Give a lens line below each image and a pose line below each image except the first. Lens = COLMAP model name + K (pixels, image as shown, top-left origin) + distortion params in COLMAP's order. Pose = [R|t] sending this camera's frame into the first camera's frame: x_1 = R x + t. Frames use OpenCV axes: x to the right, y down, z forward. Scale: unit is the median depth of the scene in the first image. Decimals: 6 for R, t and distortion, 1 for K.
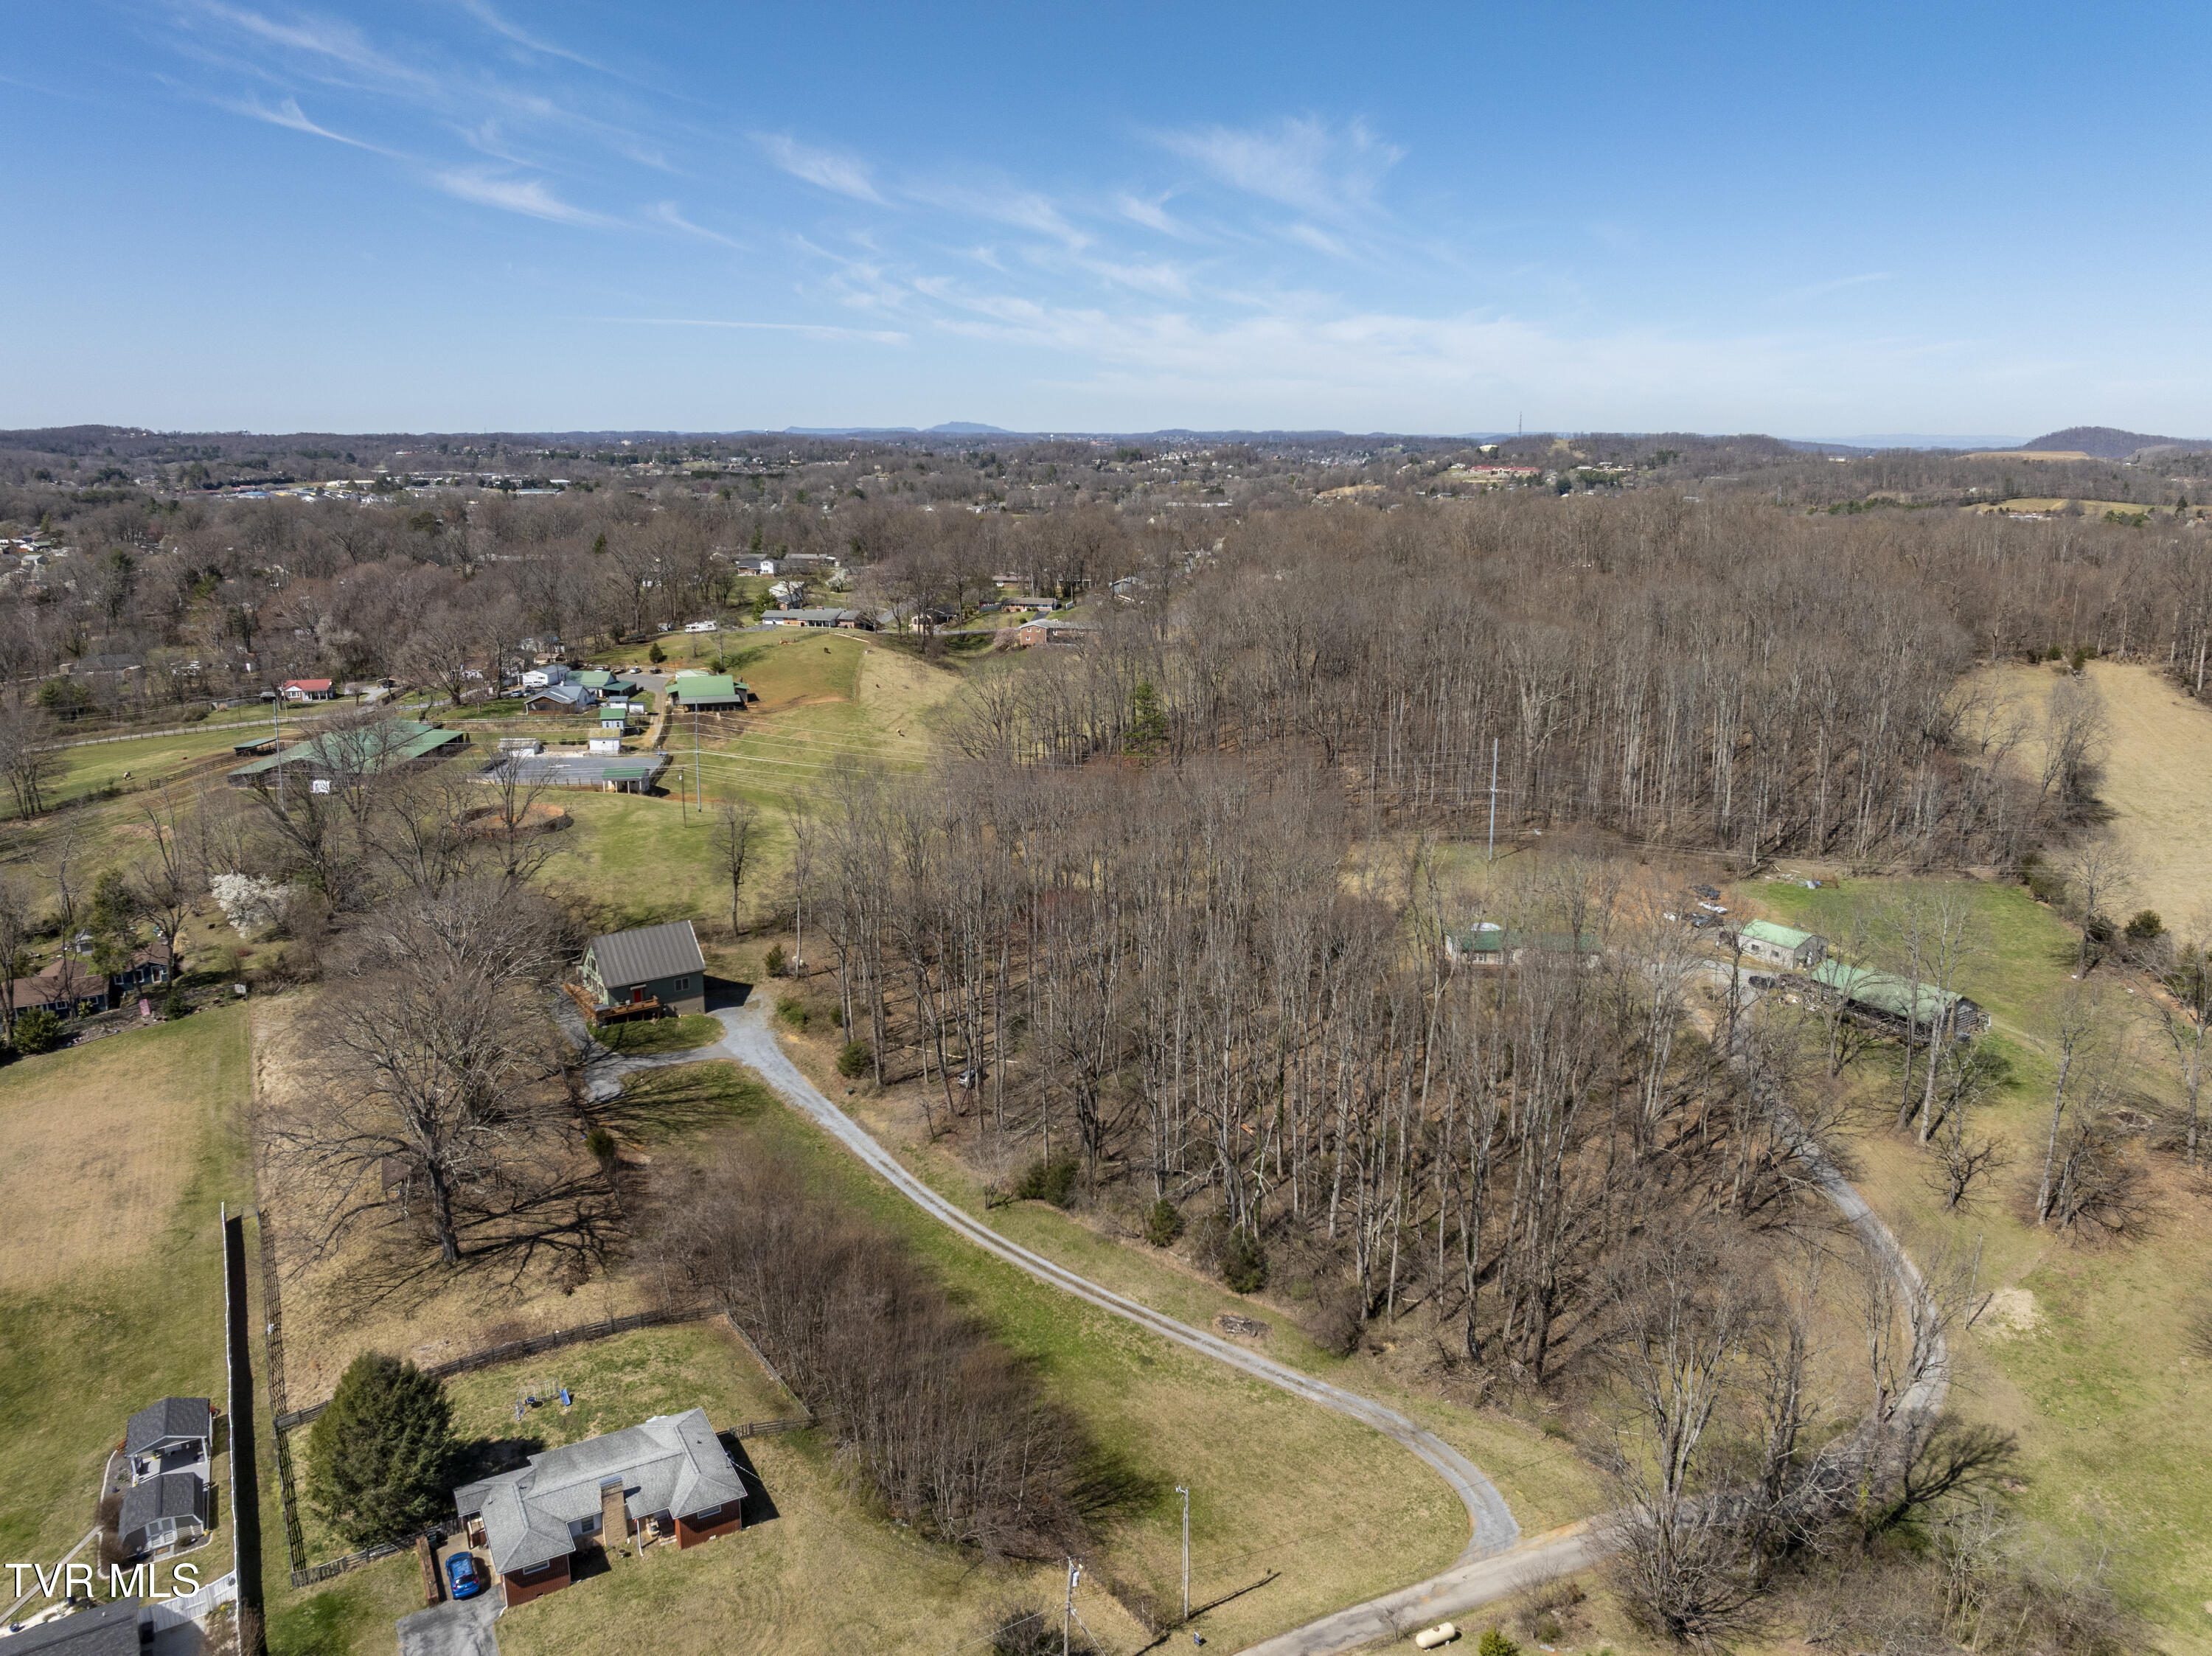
lens RADIAL K [[1573.2, 0, 1106.0], [0, 1573.2, 828.0], [0, 0, 1]] dist [-0.018550, -0.007761]
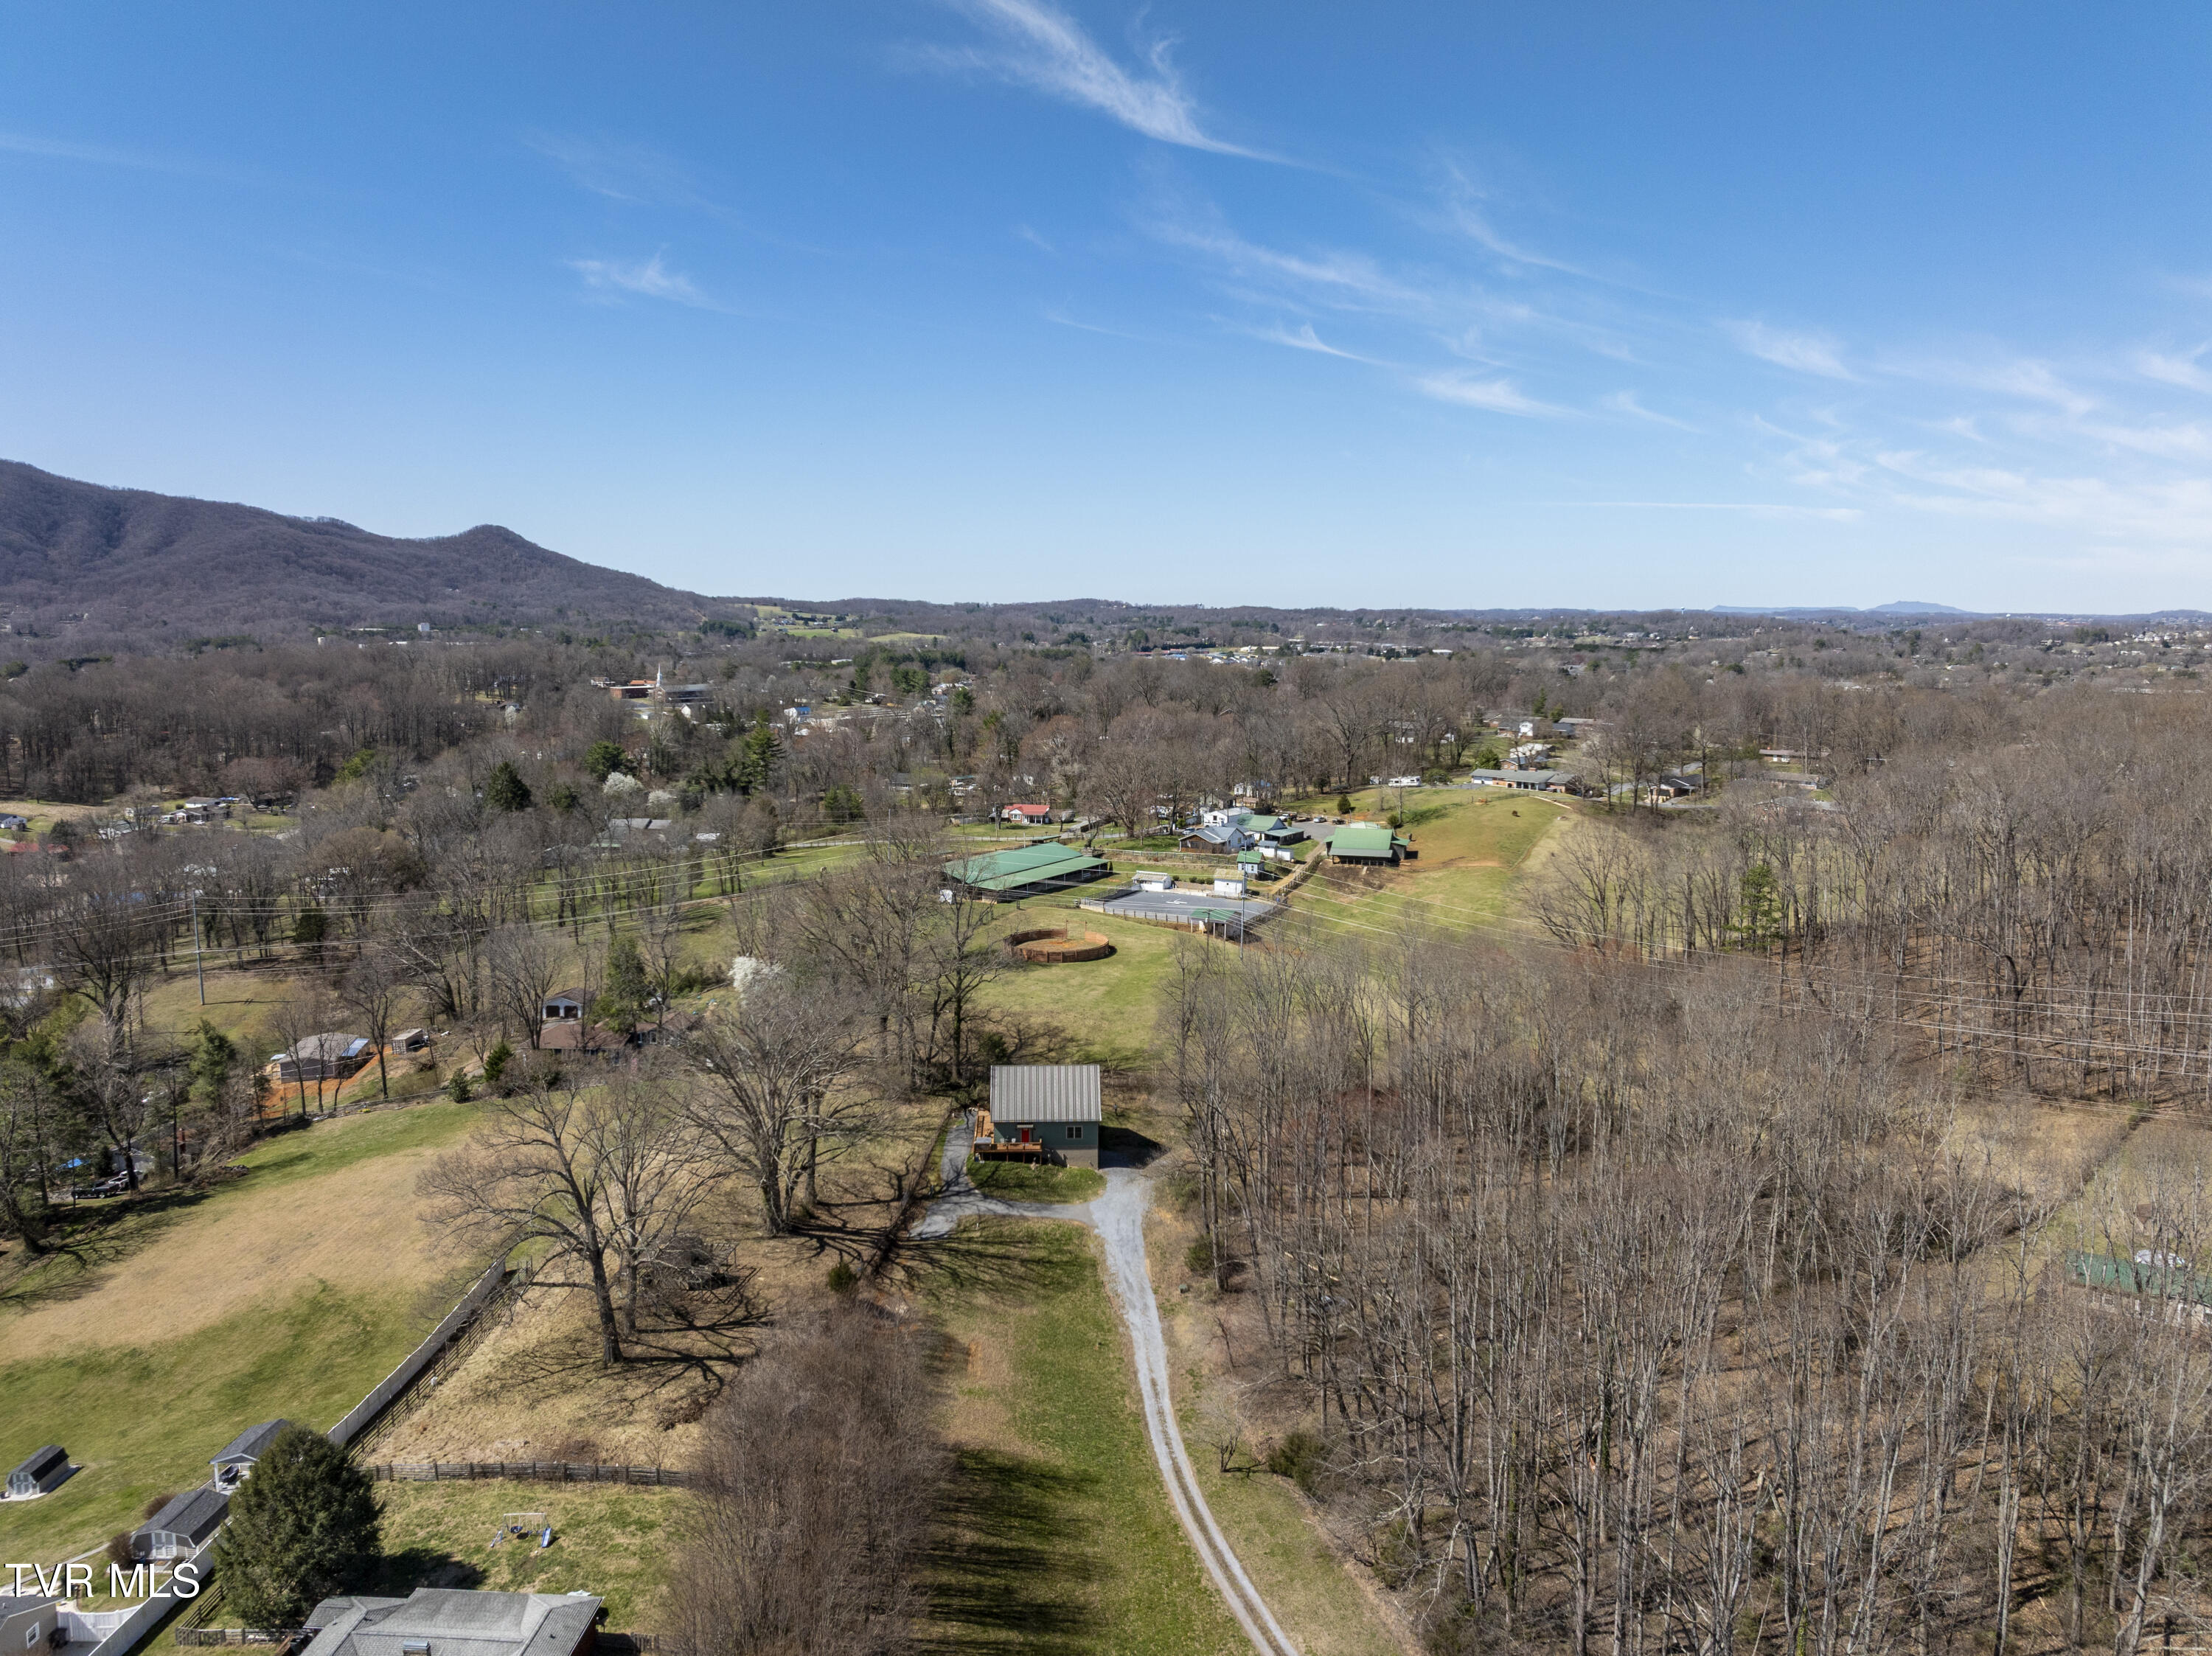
lens RADIAL K [[1571.4, 0, 1106.0], [0, 1571.4, 828.0], [0, 0, 1]] dist [-0.036658, 0.005269]
pose [[0.843159, 0.074258, -0.532512, 0.120051], [-0.132182, 0.988649, -0.071428, -0.007653], [0.521163, 0.130614, 0.843403, 0.110789]]
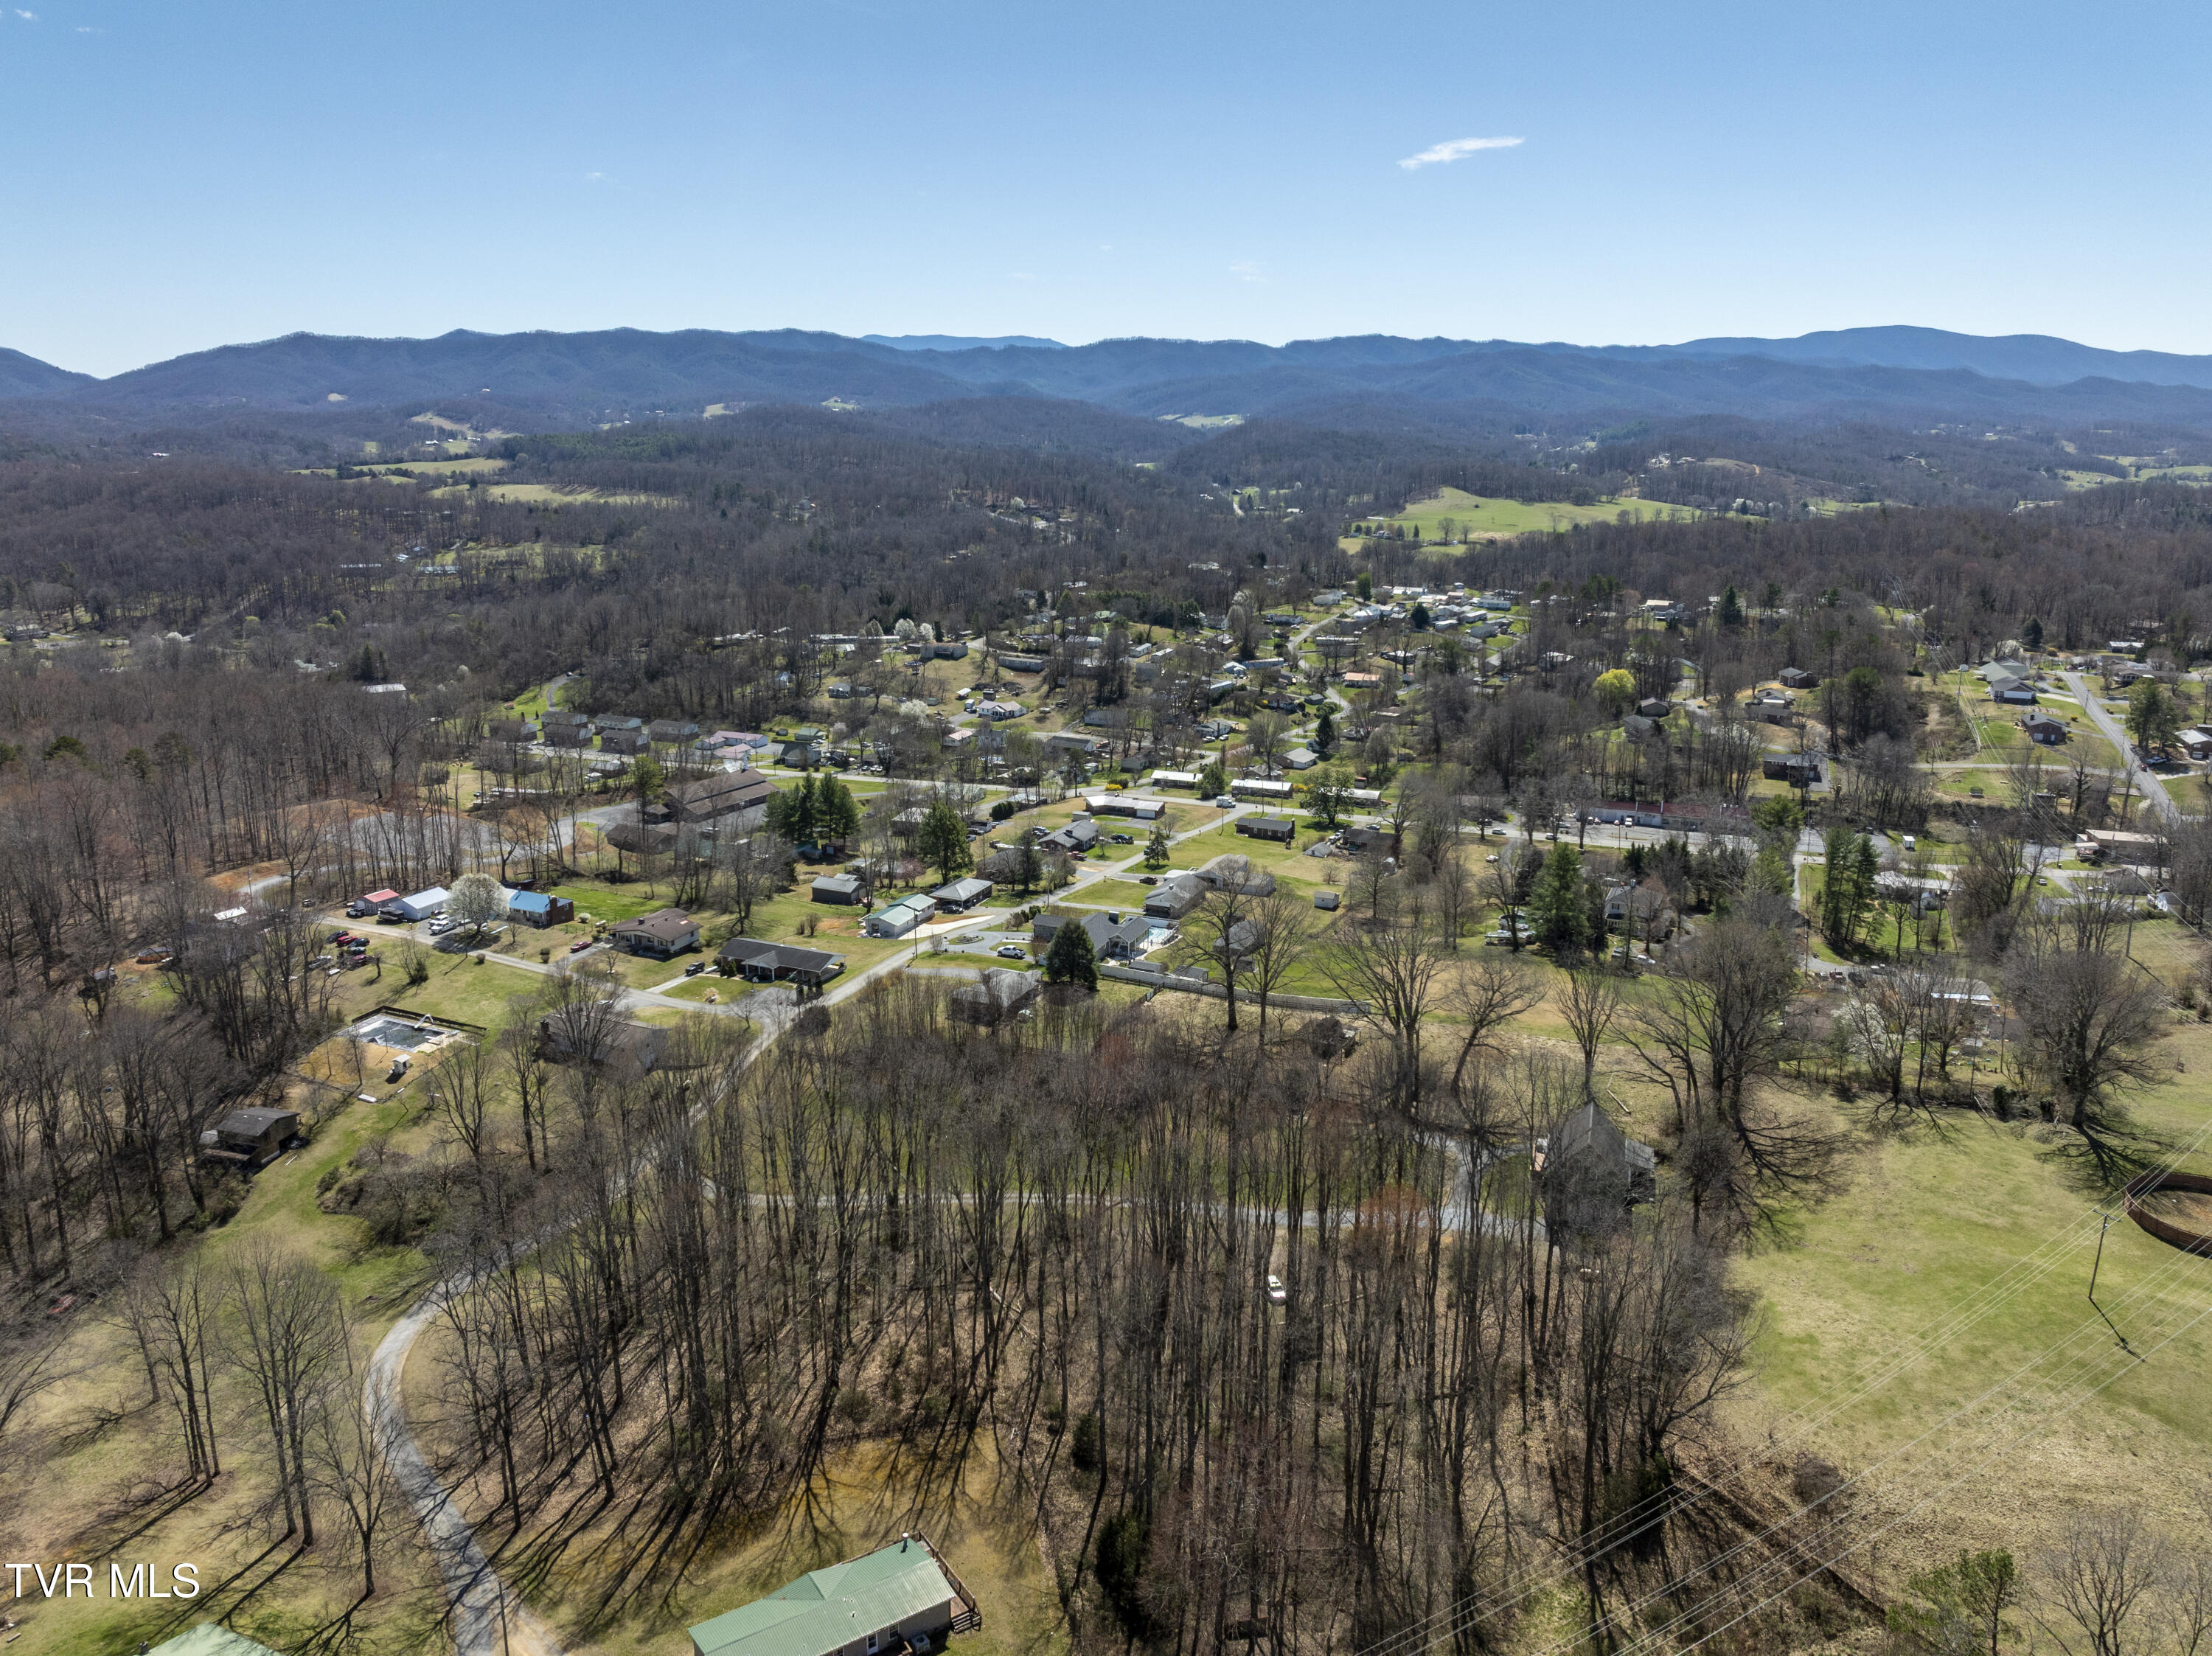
lens RADIAL K [[1568.4, 0, 1110.9], [0, 1568.4, 792.6], [0, 0, 1]] dist [-0.046790, 0.019721]
pose [[-0.808819, 0.134846, -0.572389, 0.271185], [-0.144537, 0.897910, 0.415773, -0.270891], [0.570019, 0.419016, -0.706756, 0.779110]]
